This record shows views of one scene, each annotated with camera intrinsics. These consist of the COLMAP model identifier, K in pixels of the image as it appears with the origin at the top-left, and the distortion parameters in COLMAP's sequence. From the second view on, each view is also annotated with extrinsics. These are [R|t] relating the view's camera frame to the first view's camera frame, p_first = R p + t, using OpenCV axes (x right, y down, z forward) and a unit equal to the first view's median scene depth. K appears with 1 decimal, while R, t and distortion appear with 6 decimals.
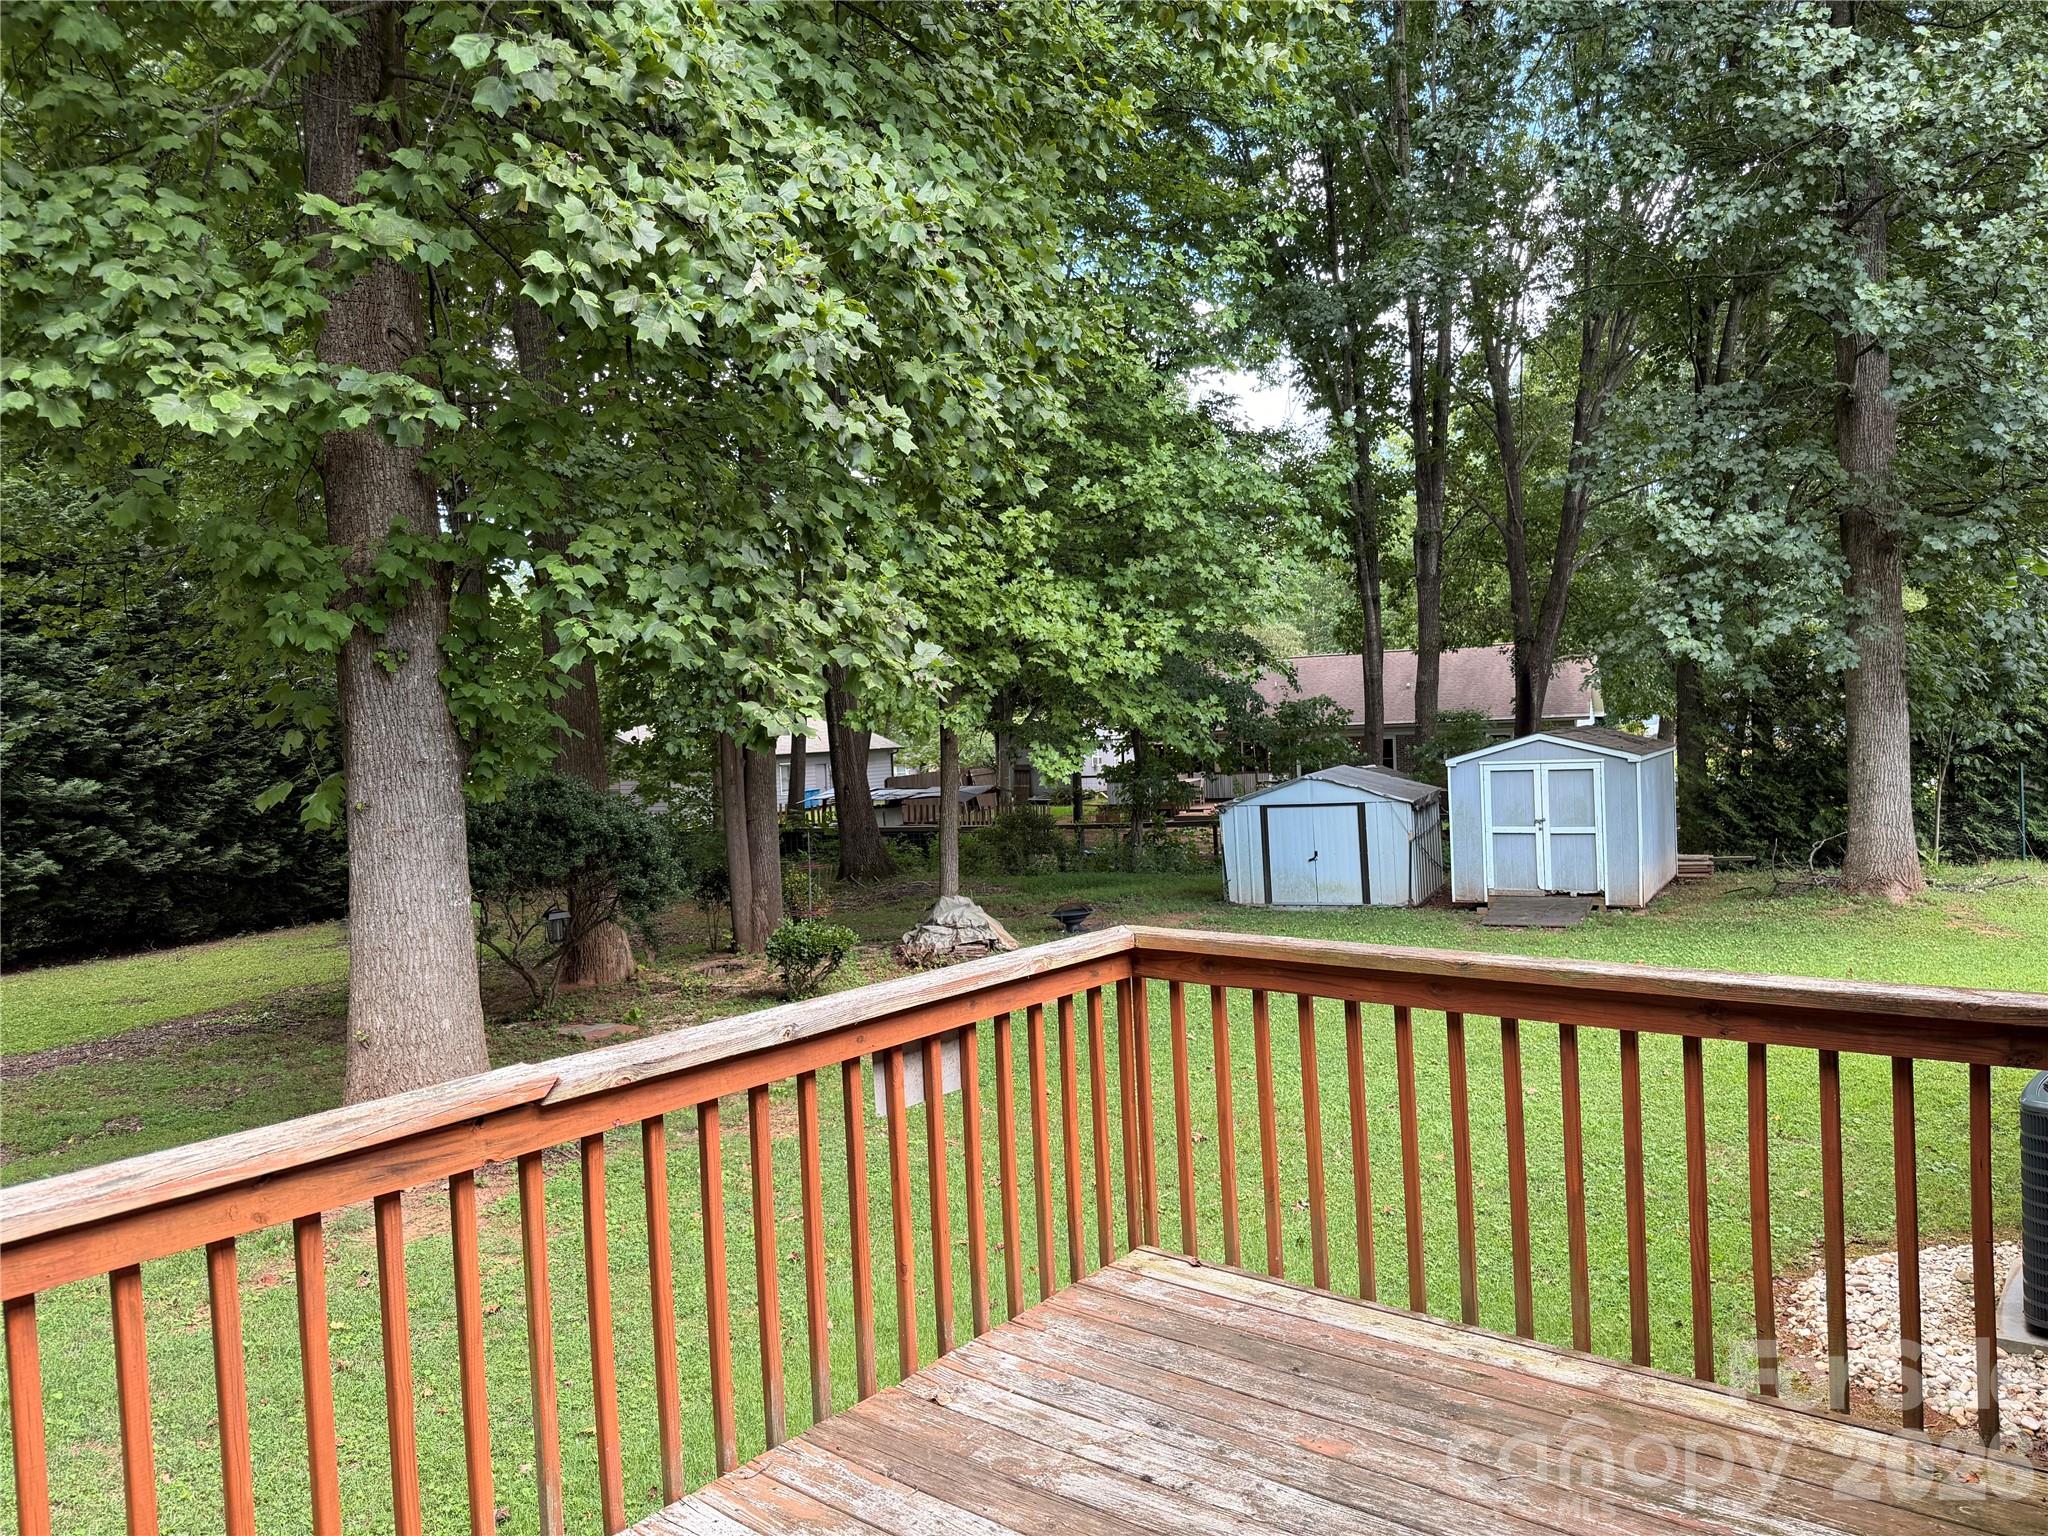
lens RADIAL K [[1424.5, 0, 1028.6], [0, 1424.5, 770.0], [0, 0, 1]] dist [0.078671, -0.098593]
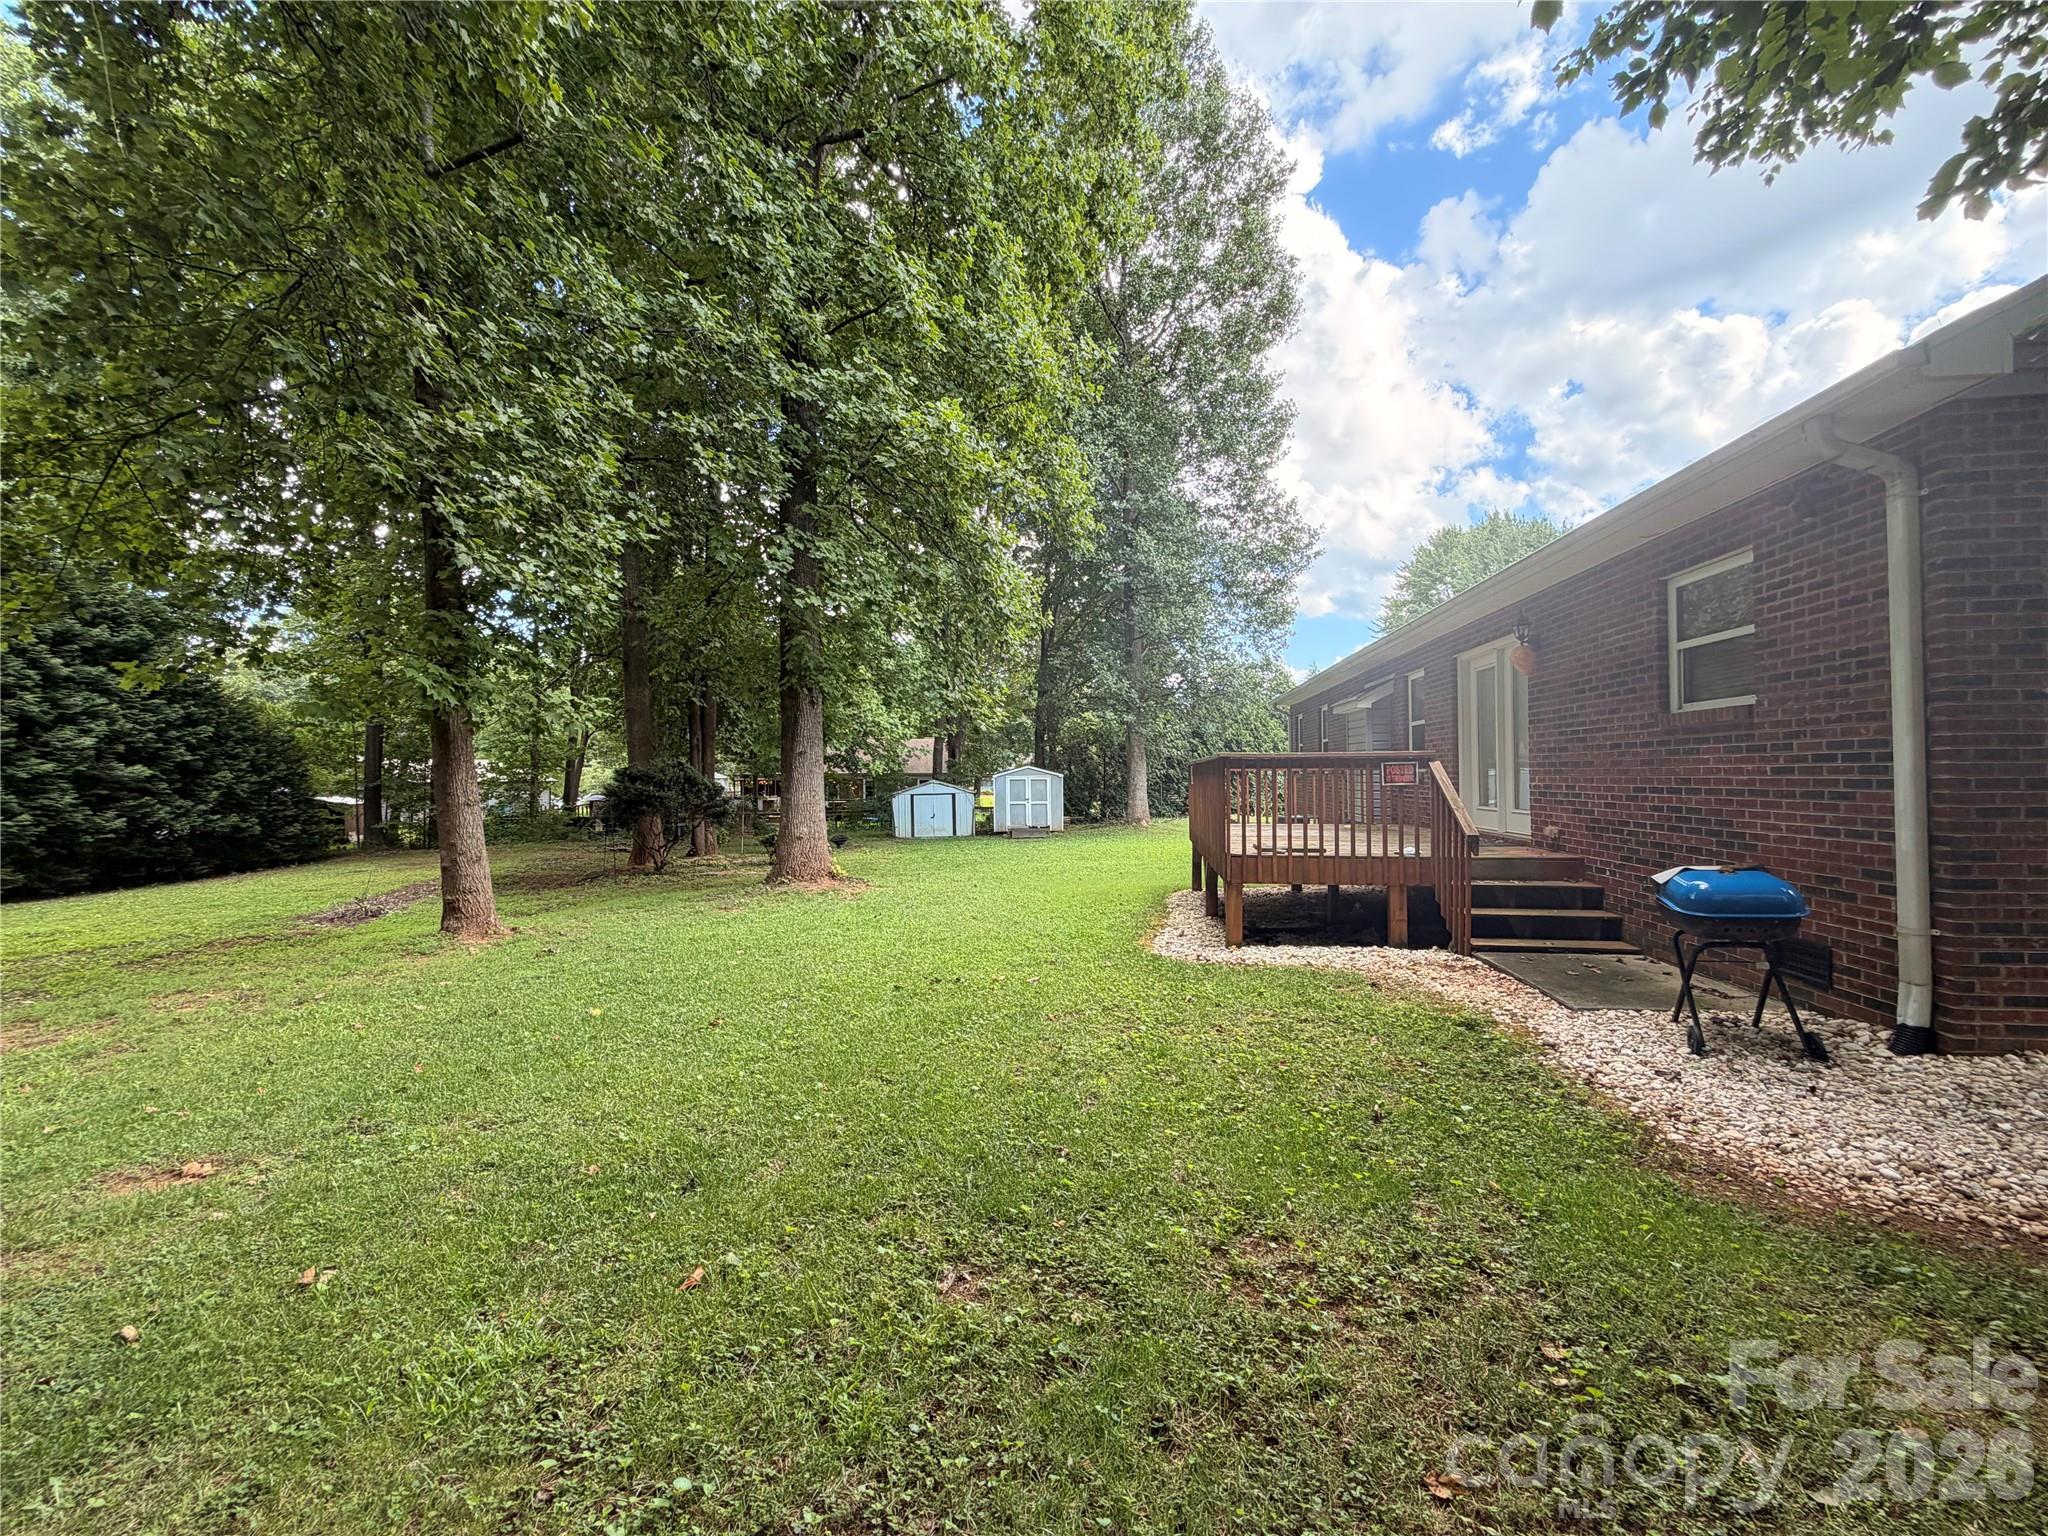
lens RADIAL K [[812.4, 0, 1017.0], [0, 812.4, 767.4], [0, 0, 1]] dist [0.000542, 0.000199]
pose [[0.856477, 0.039277, 0.514689, -0.322738], [-0.009515, 0.998133, -0.060337, 0.051738], [-0.516098, 0.046780, 0.855251, -0.189961]]
